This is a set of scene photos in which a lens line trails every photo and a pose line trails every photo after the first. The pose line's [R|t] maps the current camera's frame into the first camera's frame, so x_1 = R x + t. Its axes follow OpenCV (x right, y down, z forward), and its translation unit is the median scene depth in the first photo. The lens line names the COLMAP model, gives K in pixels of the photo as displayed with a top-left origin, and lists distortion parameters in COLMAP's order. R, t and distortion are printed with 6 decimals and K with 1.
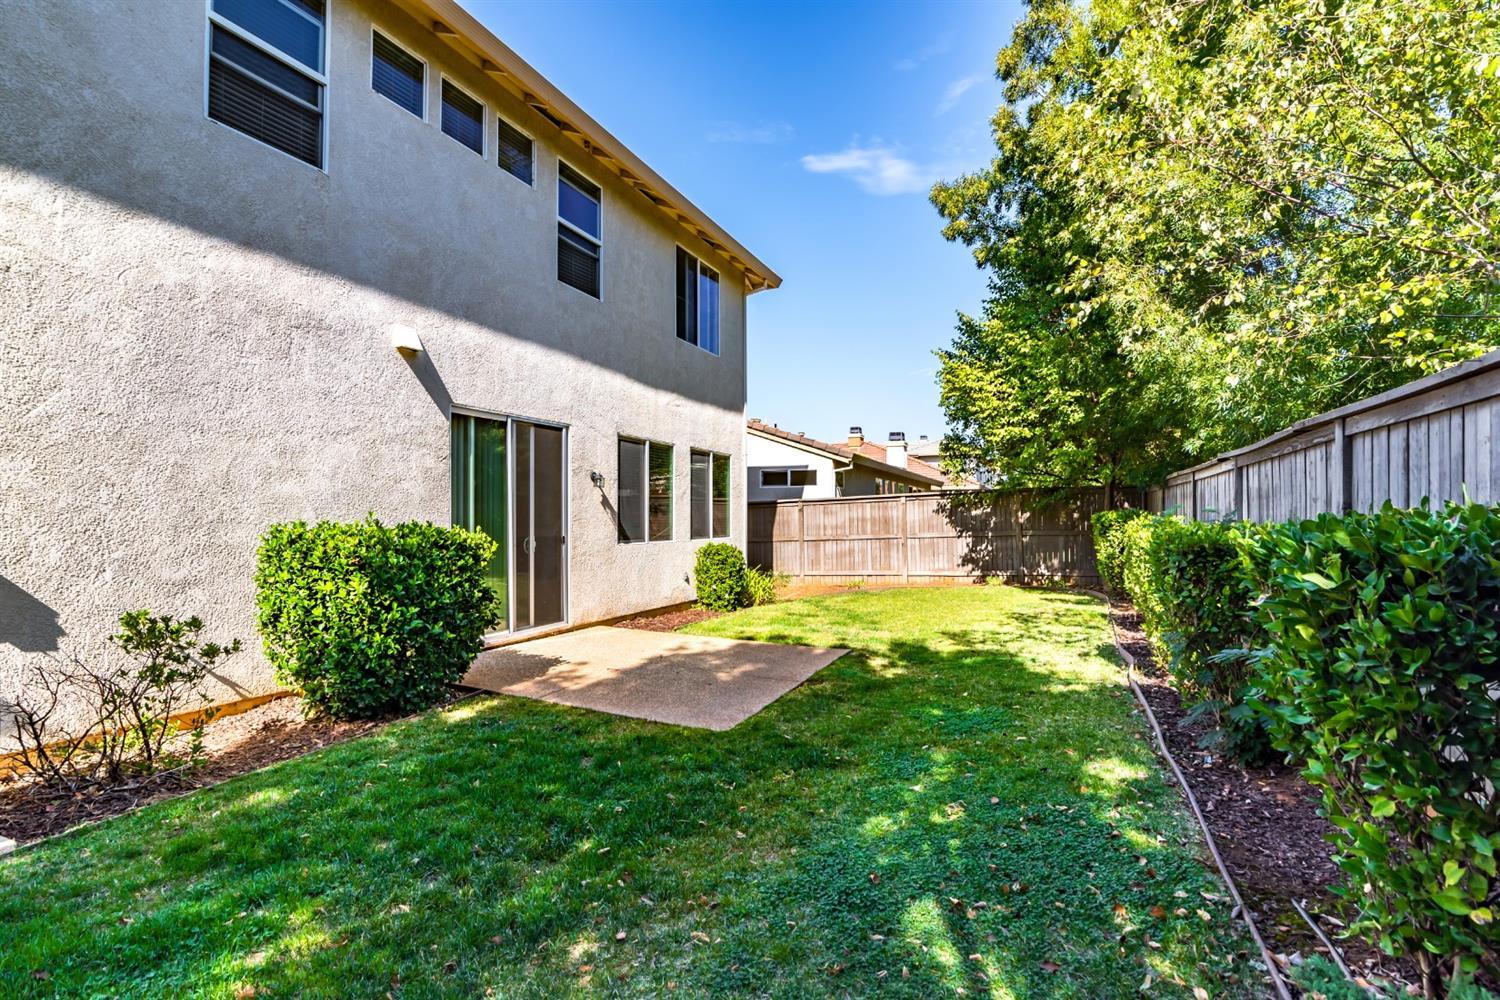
lens RADIAL K [[687.0, 0, 749.7], [0, 687.0, 507.8], [0, 0, 1]] dist [-0.013231, -0.002025]
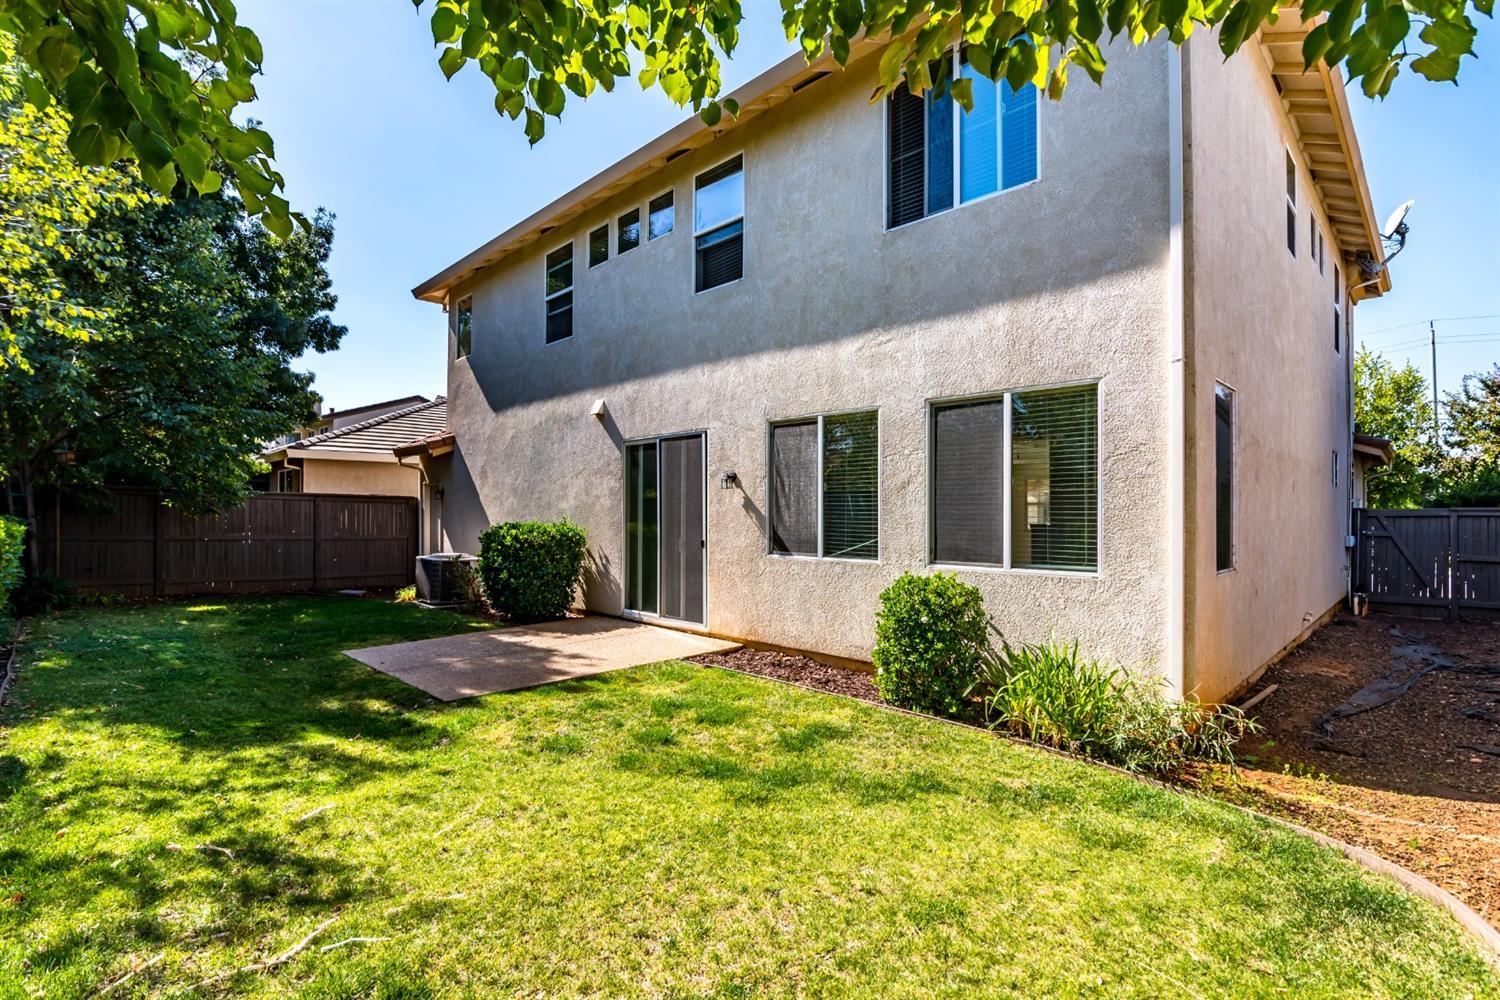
lens RADIAL K [[687.0, 0, 749.8], [0, 687.0, 509.5], [0, 0, 1]] dist [-0.013231, -0.002025]
pose [[-0.349021, -0.004928, -0.937102, 0.645659], [0.009931, 0.999911, -0.008957, 0.005571], [0.937062, -0.012432, -0.348941, 1.392173]]
